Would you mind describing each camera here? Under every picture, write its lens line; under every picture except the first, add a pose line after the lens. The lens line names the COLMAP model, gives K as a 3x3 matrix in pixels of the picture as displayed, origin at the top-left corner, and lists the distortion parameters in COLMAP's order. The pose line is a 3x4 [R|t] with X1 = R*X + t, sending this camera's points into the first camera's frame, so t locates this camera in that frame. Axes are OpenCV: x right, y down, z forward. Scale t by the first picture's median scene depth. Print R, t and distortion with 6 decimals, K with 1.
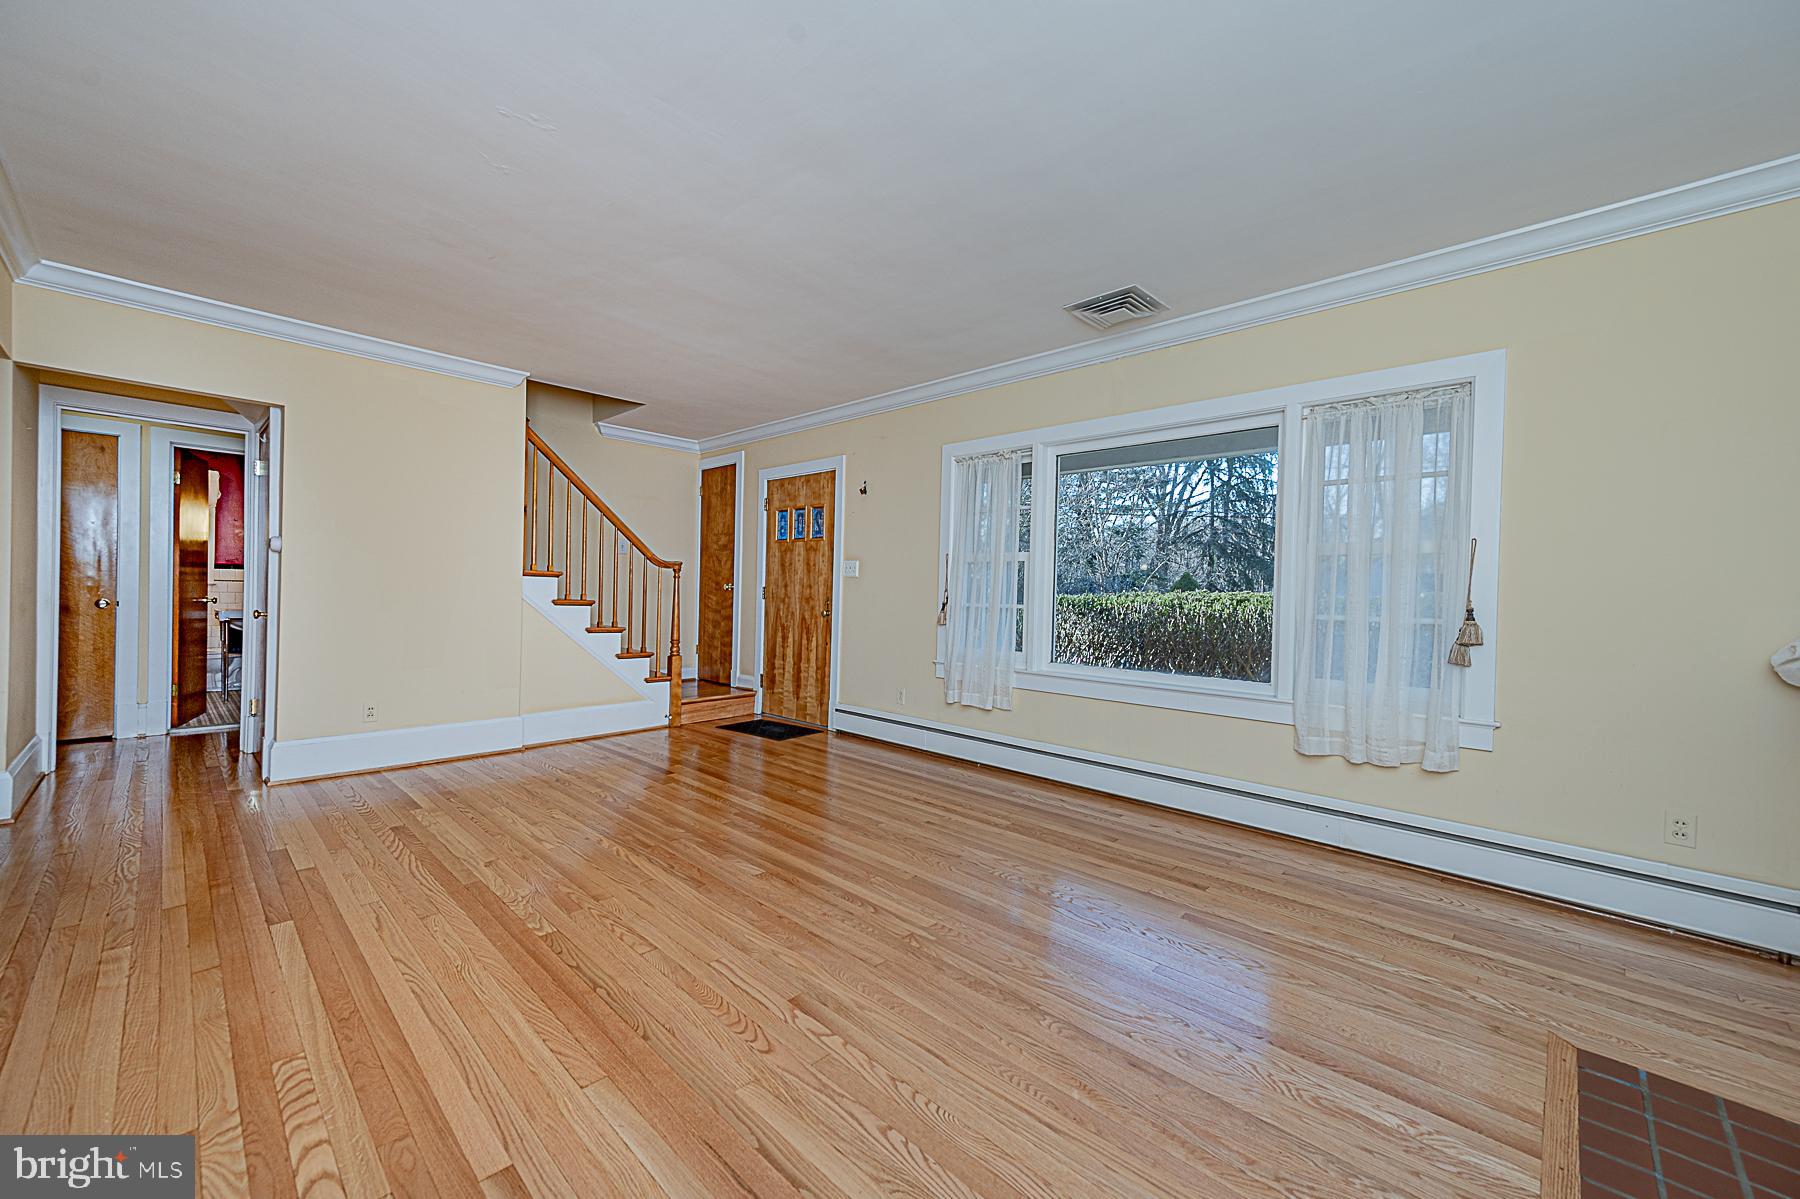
lens RADIAL K [[697.8, 0, 897.7], [0, 697.8, 602.2], [0, 0, 1]] dist [0.019845, 0.000071]
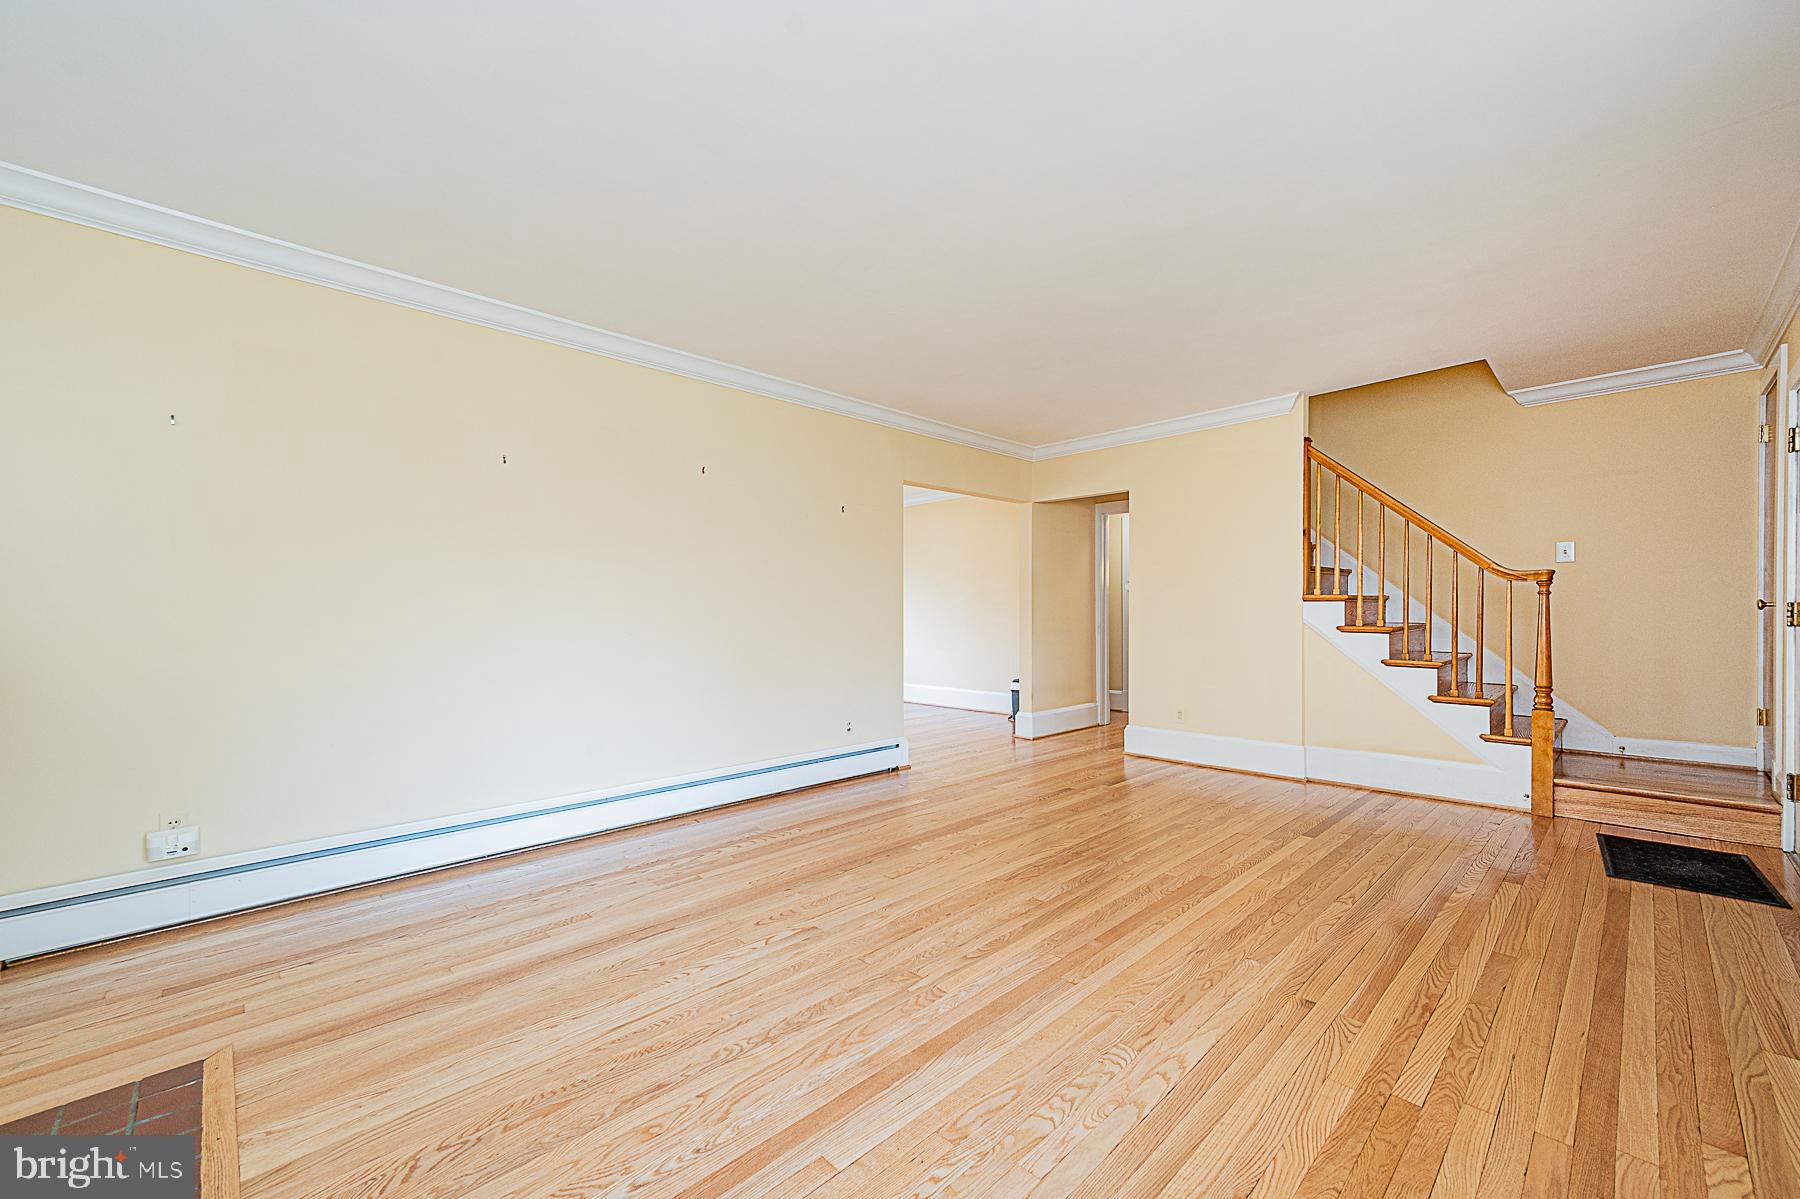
lens RADIAL K [[707.9, 0, 898.5], [0, 707.9, 609.2], [0, 0, 1]] dist [0.020807, 0.000018]
pose [[-0.039666, -0.025942, -0.998876, 0.702062], [-0.008952, 0.999632, -0.025607, 0.005931], [0.999173, 0.007926, -0.039883, 0.719661]]
